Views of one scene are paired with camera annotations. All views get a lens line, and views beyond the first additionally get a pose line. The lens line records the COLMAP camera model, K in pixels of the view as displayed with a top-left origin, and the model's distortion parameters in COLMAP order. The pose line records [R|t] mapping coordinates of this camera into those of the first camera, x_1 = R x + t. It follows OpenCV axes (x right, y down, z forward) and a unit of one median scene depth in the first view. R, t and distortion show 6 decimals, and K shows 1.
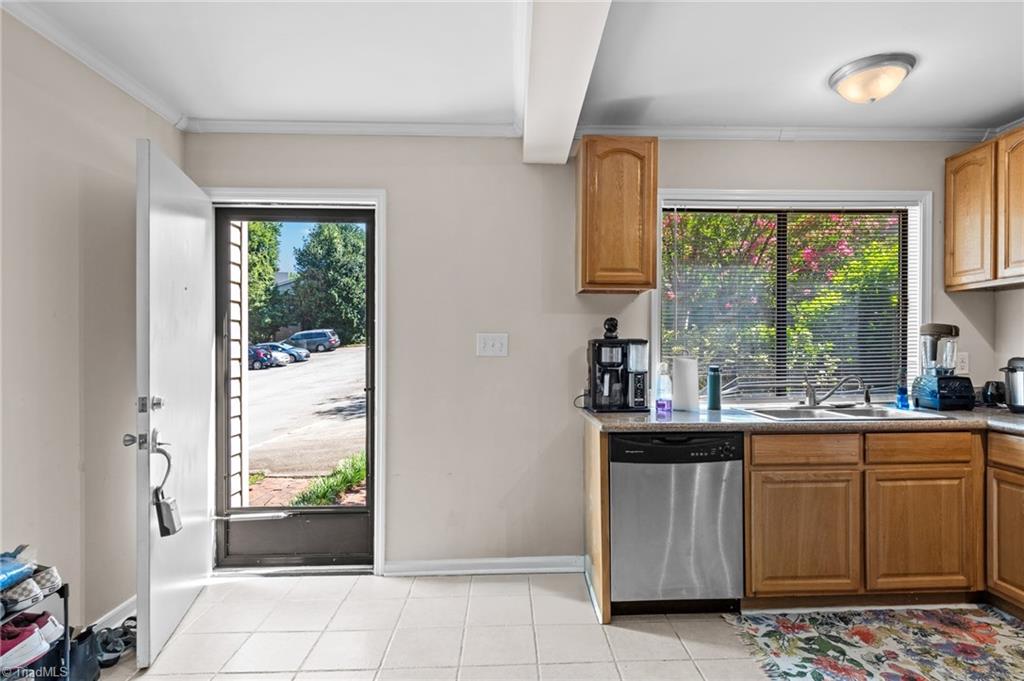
lens RADIAL K [[549.9, 0, 516.0], [0, 549.9, 347.6], [0, 0, 1]] dist [0.016110, 0.003774]
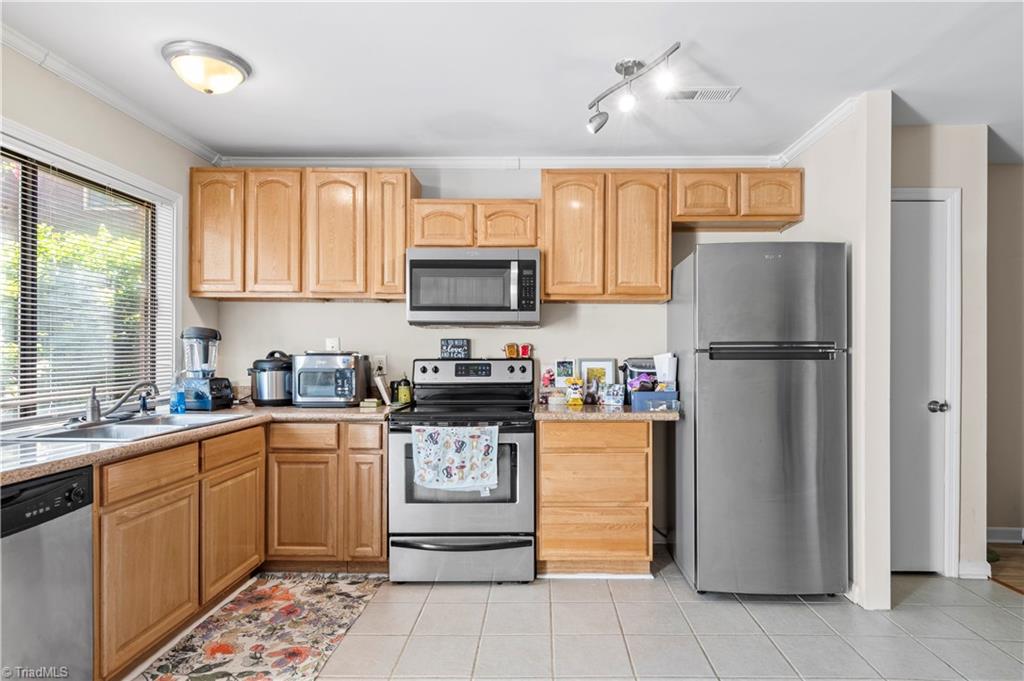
lens RADIAL K [[549.9, 0, 549.1], [0, 549.9, 357.8], [0, 0, 1]] dist [0.016110, 0.003774]
pose [[0.066847, -0.003089, 0.997758, -0.276637], [-0.007810, 0.999963, 0.003619, 0.005212], [-0.997733, -0.008034, 0.066821, 0.350783]]
